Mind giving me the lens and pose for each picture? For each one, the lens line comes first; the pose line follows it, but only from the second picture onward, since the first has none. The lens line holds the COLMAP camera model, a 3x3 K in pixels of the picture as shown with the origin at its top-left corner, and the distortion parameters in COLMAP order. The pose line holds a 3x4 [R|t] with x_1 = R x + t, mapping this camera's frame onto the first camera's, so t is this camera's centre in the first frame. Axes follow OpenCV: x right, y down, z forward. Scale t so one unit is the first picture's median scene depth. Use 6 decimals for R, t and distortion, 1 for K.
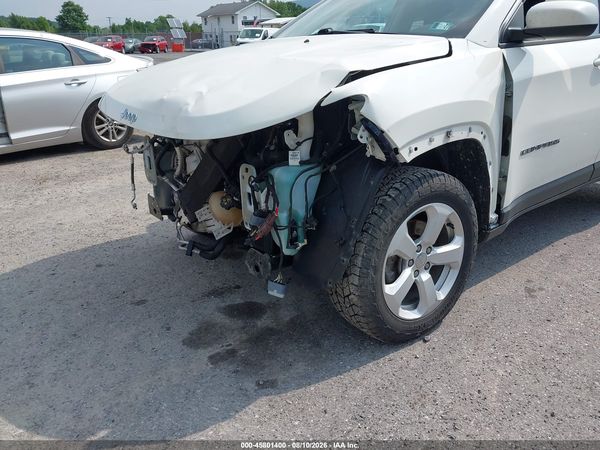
lens RADIAL K [[474.7, 0, 300.0], [0, 474.7, 225.0], [0, 0, 1]] dist [0.029629, -0.034506]
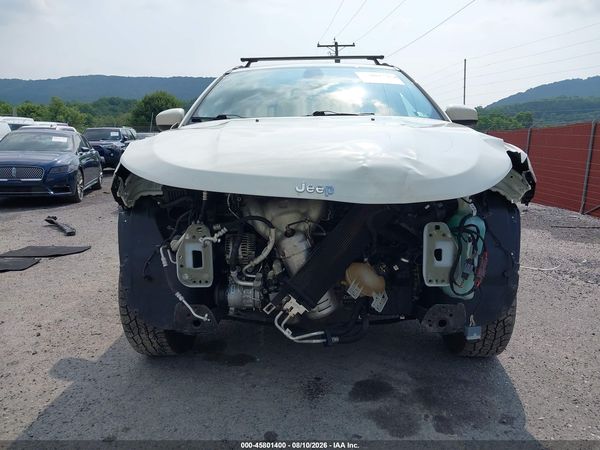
lens RADIAL K [[477.8, 0, 298.1], [0, 477.8, 216.8], [0, 0, 1]] dist [0.018606, -0.013564]
pose [[0.644044, -0.095256, 0.759034, -0.981503], [0.255401, 0.962060, -0.095975, -0.100565], [-0.721094, 0.255670, 0.643938, 0.459097]]
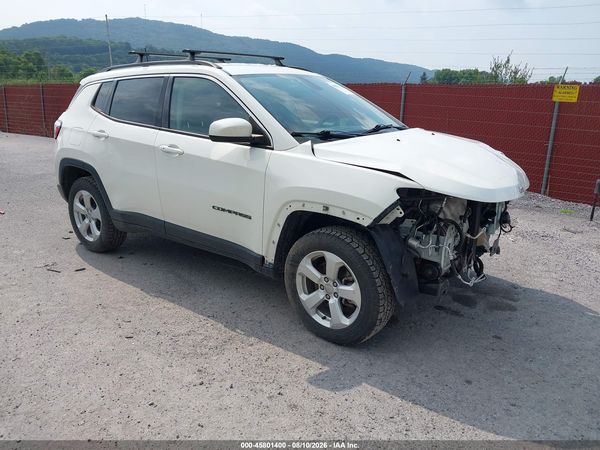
lens RADIAL K [[468.8, 0, 300.0], [0, 468.8, 225.0], [0, 0, 1]] dist [0.037888, -0.050201]
pose [[-0.246266, -0.248501, 0.936803, -1.521577], [0.323135, 0.890217, 0.321089, -0.789069], [-0.913749, 0.381787, -0.138931, 1.791369]]
